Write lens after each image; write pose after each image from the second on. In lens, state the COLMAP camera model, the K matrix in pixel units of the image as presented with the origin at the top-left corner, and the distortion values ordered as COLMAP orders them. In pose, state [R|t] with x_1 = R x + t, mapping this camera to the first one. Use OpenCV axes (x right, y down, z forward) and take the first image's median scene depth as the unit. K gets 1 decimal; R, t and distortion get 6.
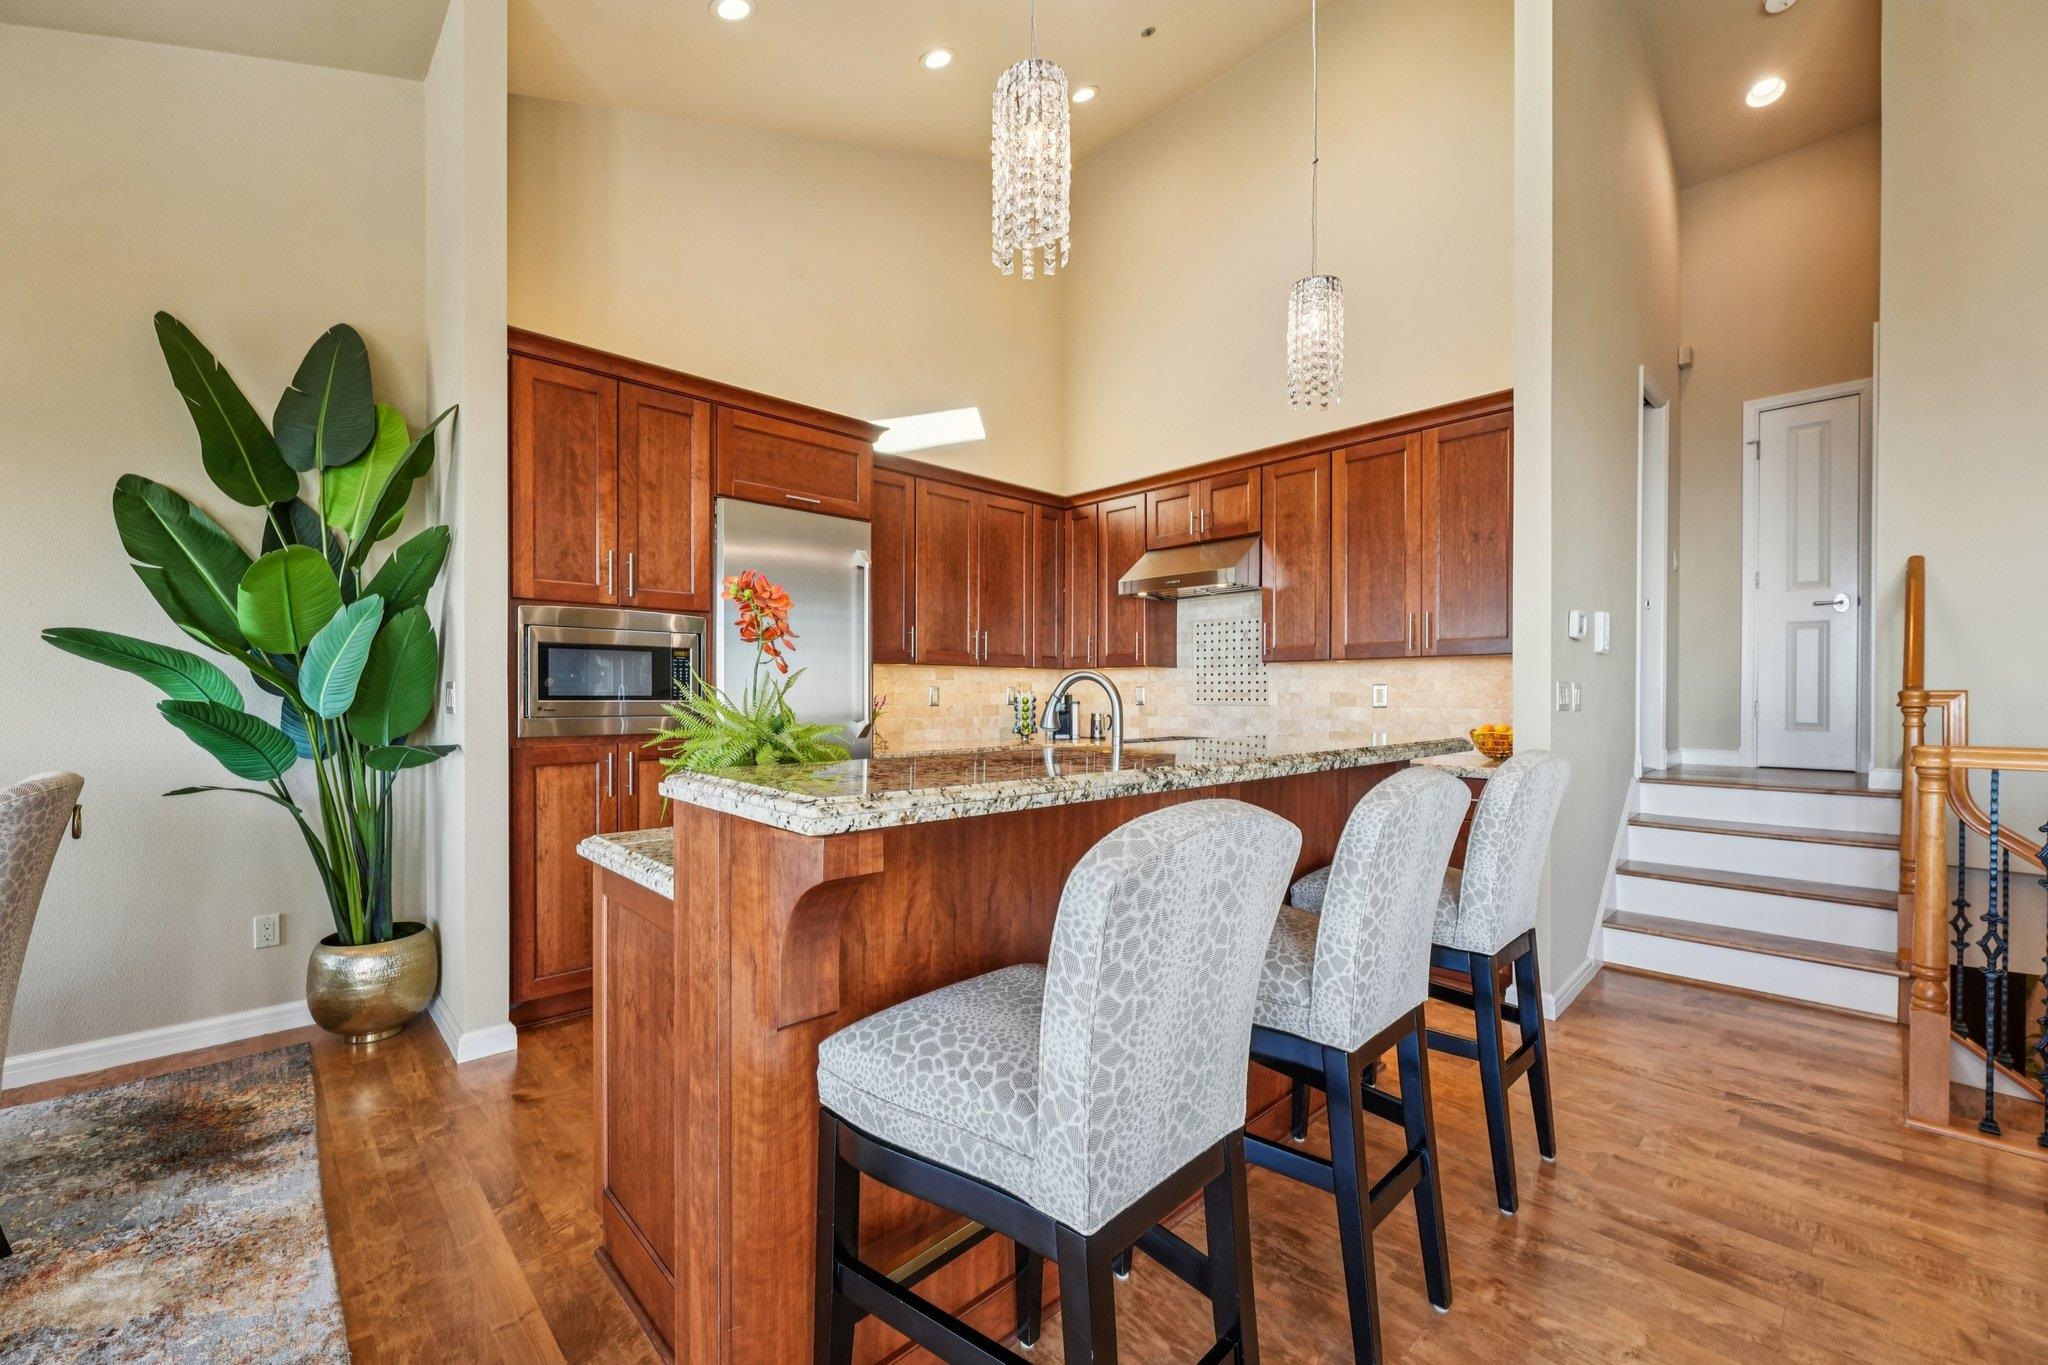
lens RADIAL K [[828.9, 0, 1022.4], [0, 828.9, 700.0], [0, 0, 1]] dist [-0.002963, 0.000406]
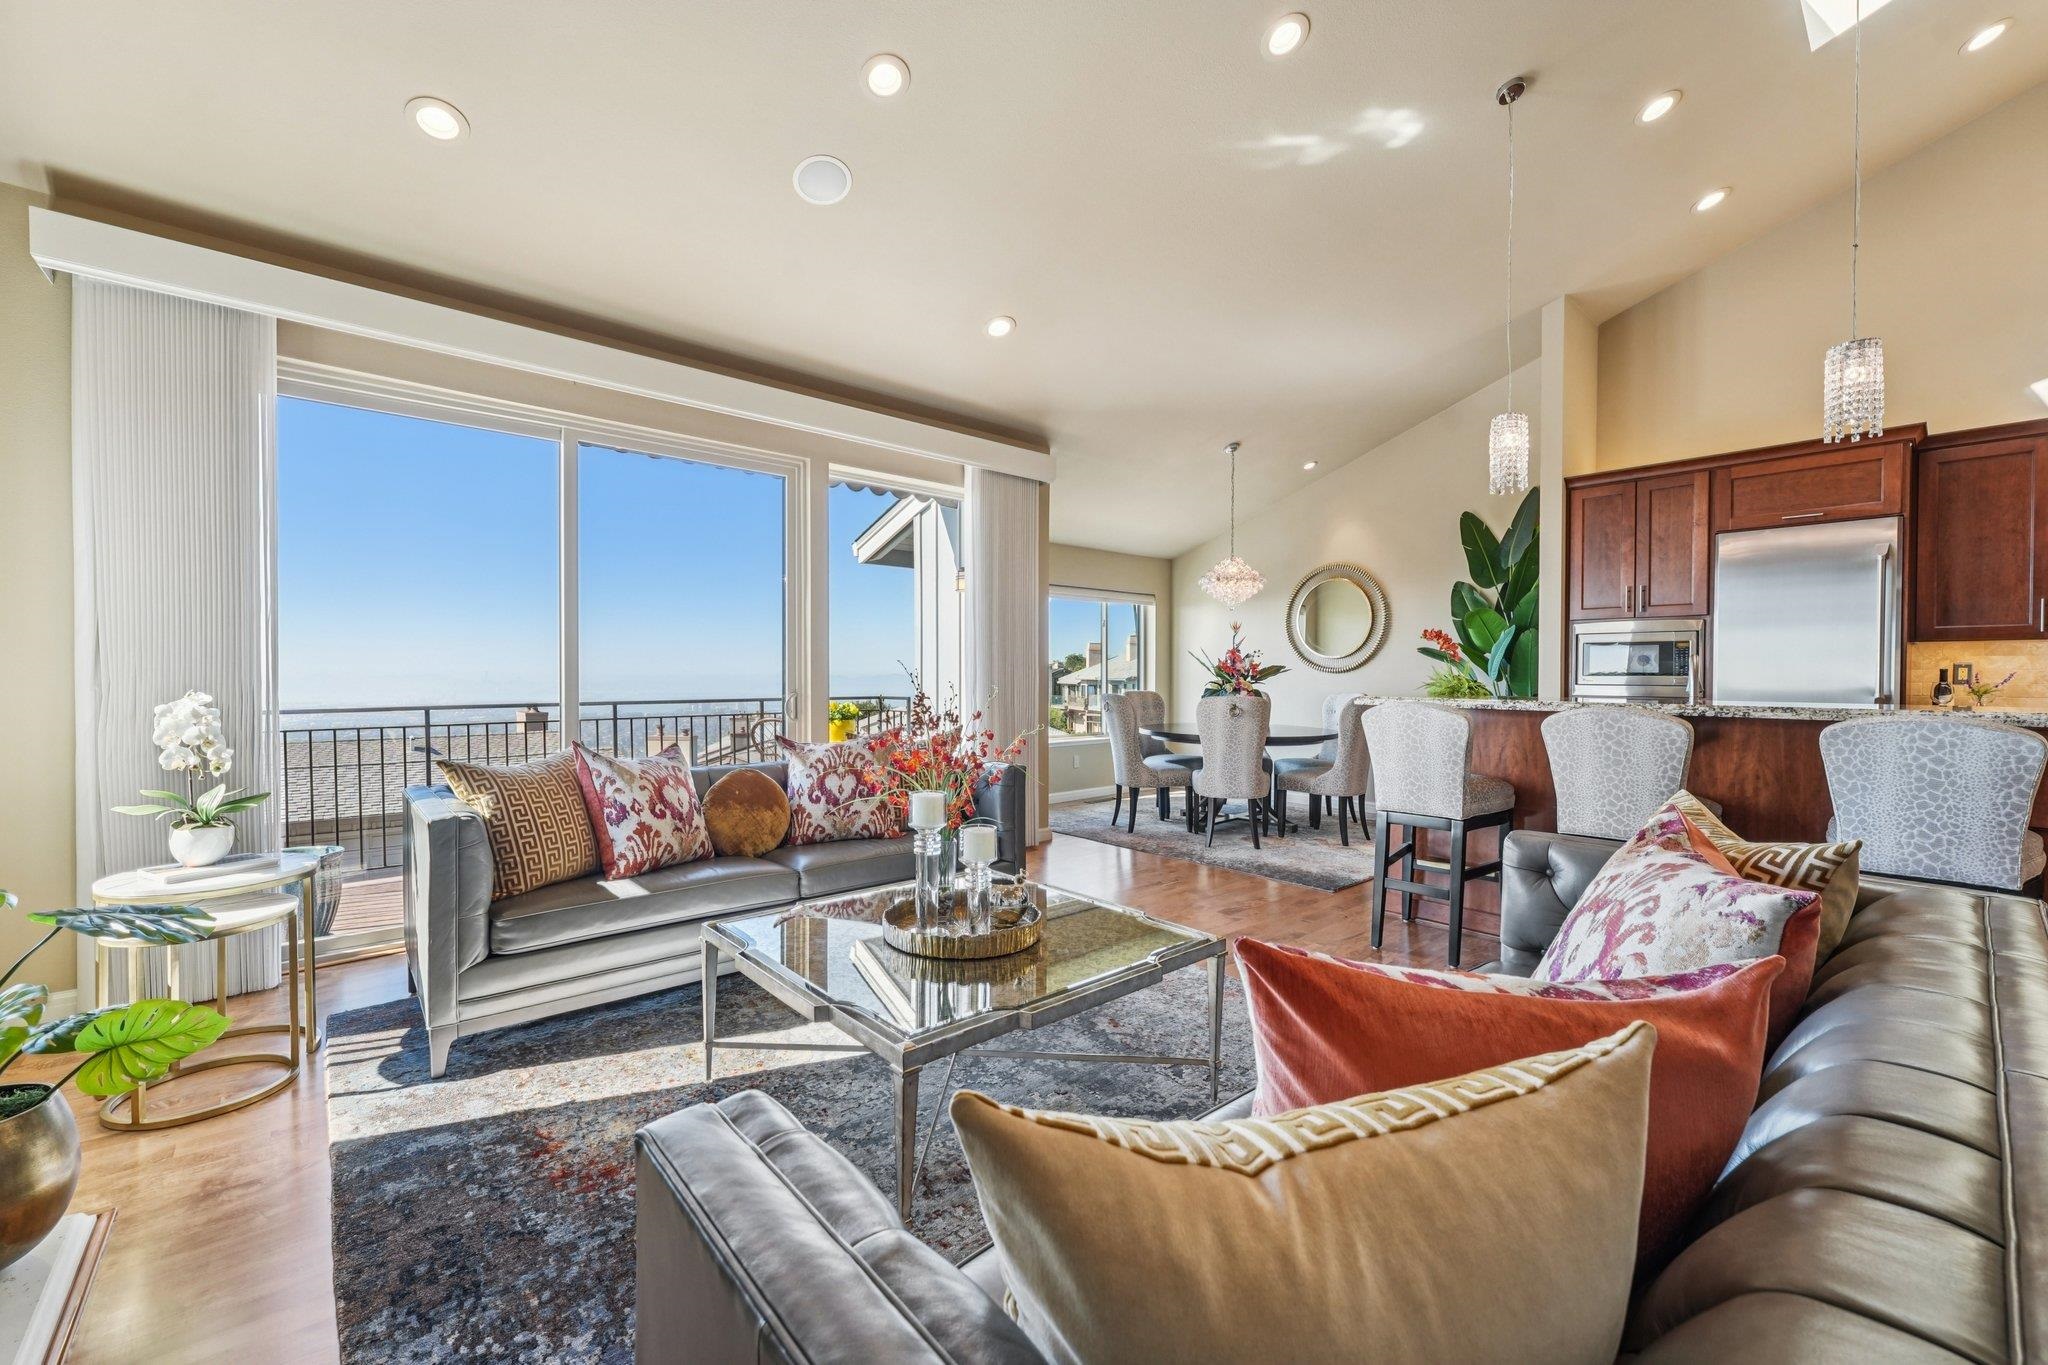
lens RADIAL K [[828.9, 0, 1025.2], [0, 828.9, 683.3], [0, 0, 1]] dist [-0.002963, 0.000406]
pose [[-0.036788, 0.008719, -0.999285, 1.120517], [-0.003668, 0.999954, 0.008860, 0.008094], [0.999316, 0.003991, -0.036755, -0.151101]]
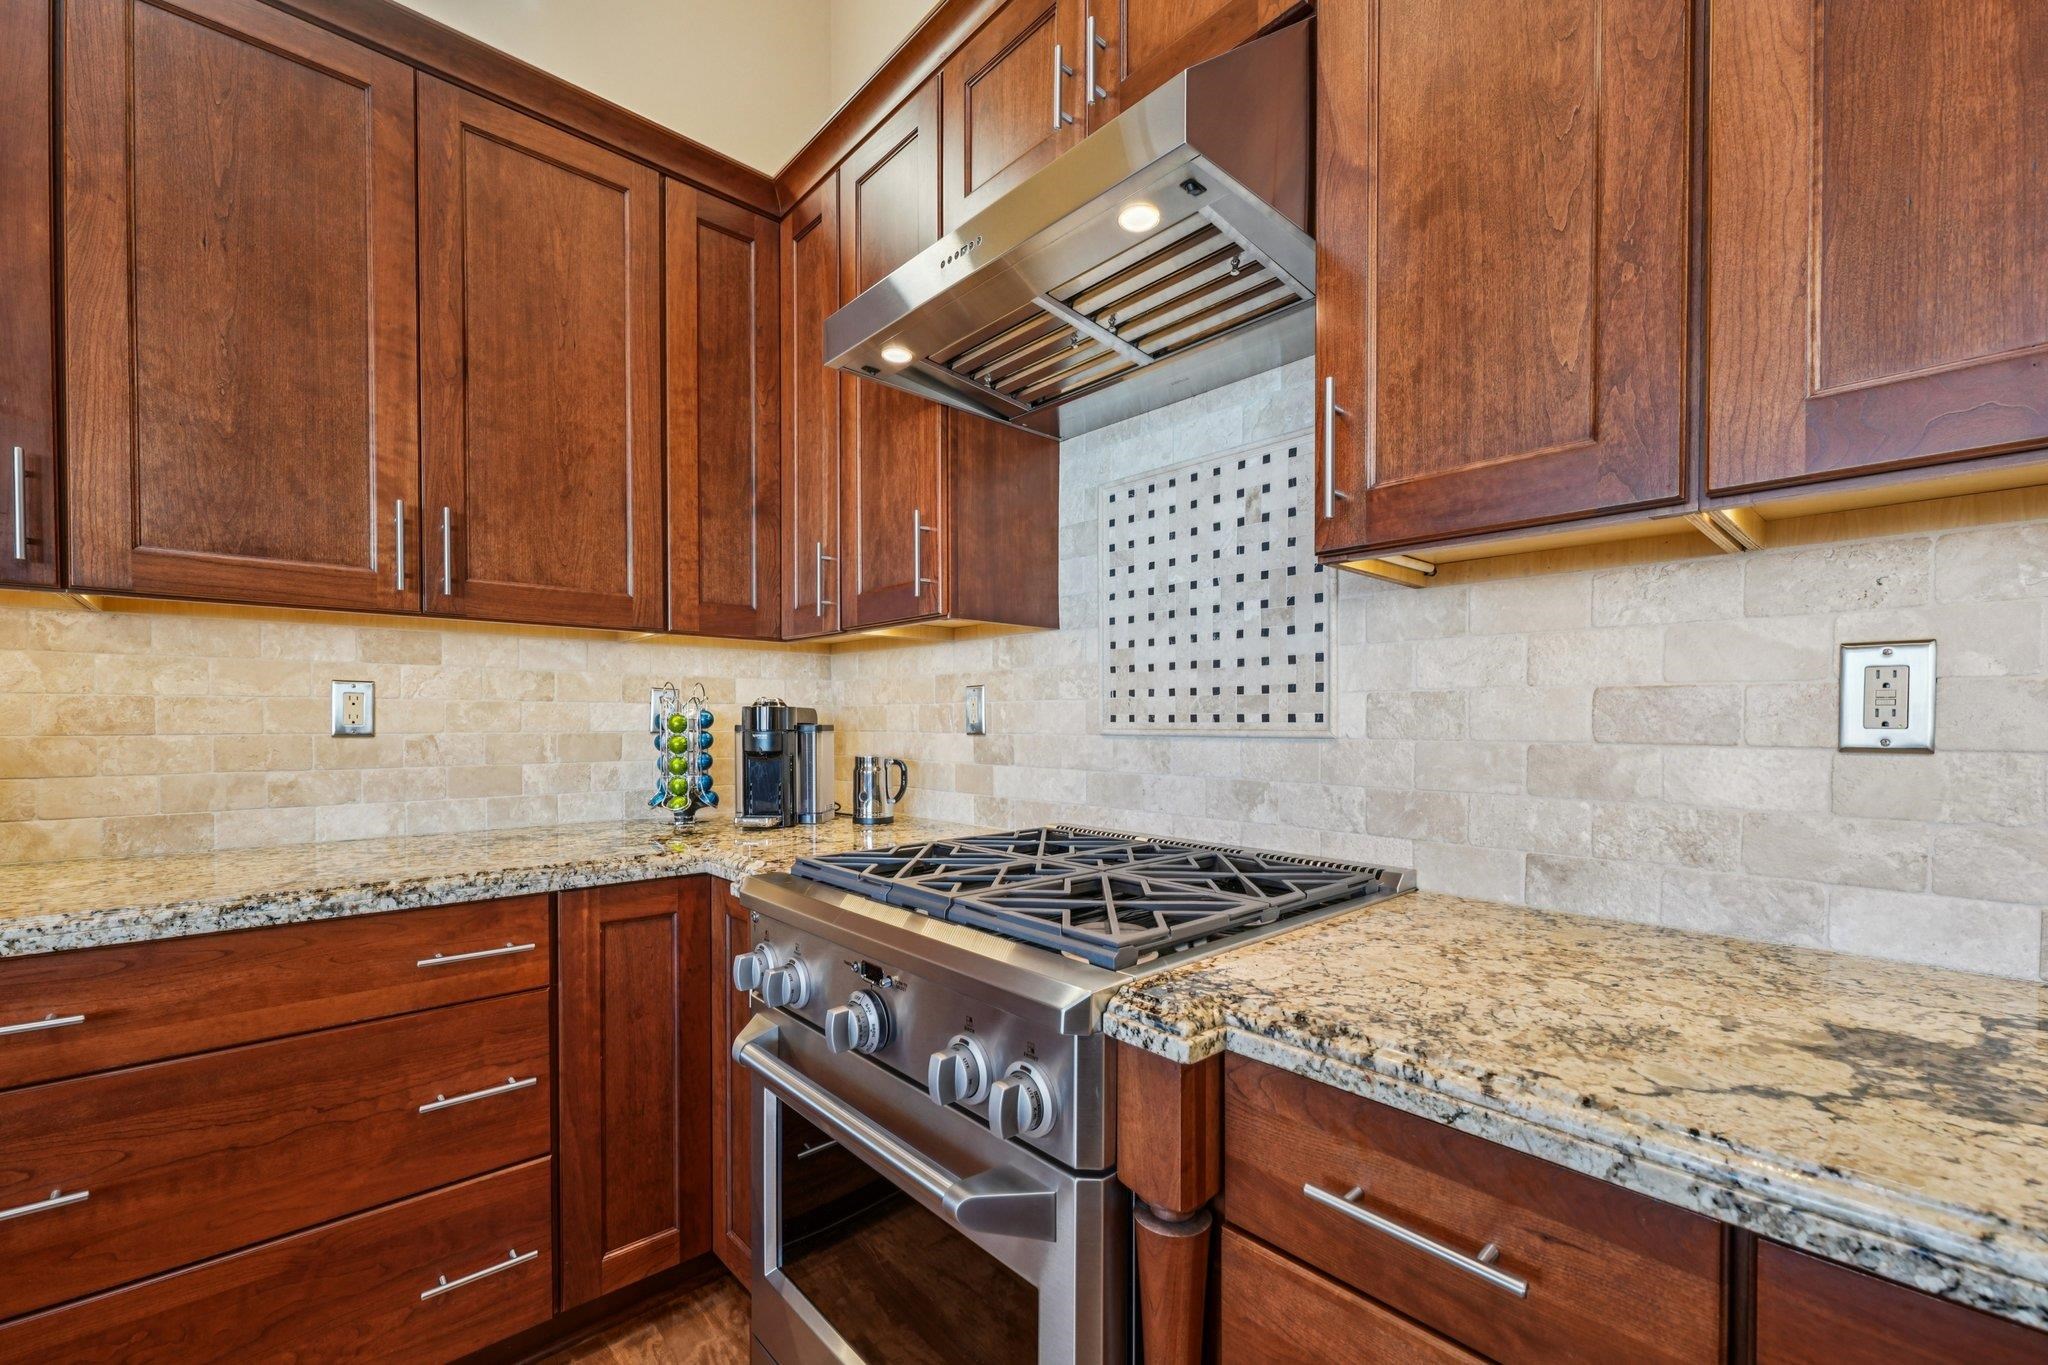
lens RADIAL K [[828.9, 0, 1033.2], [0, 828.9, 731.8], [0, 0, 1]] dist [-0.002963, 0.000406]
pose [[0.999923, 0.000455, -0.012407, 0.269282], [-0.000334, 0.999952, 0.009765, 0.002139], [0.012411, -0.009760, 0.999875, 0.972431]]
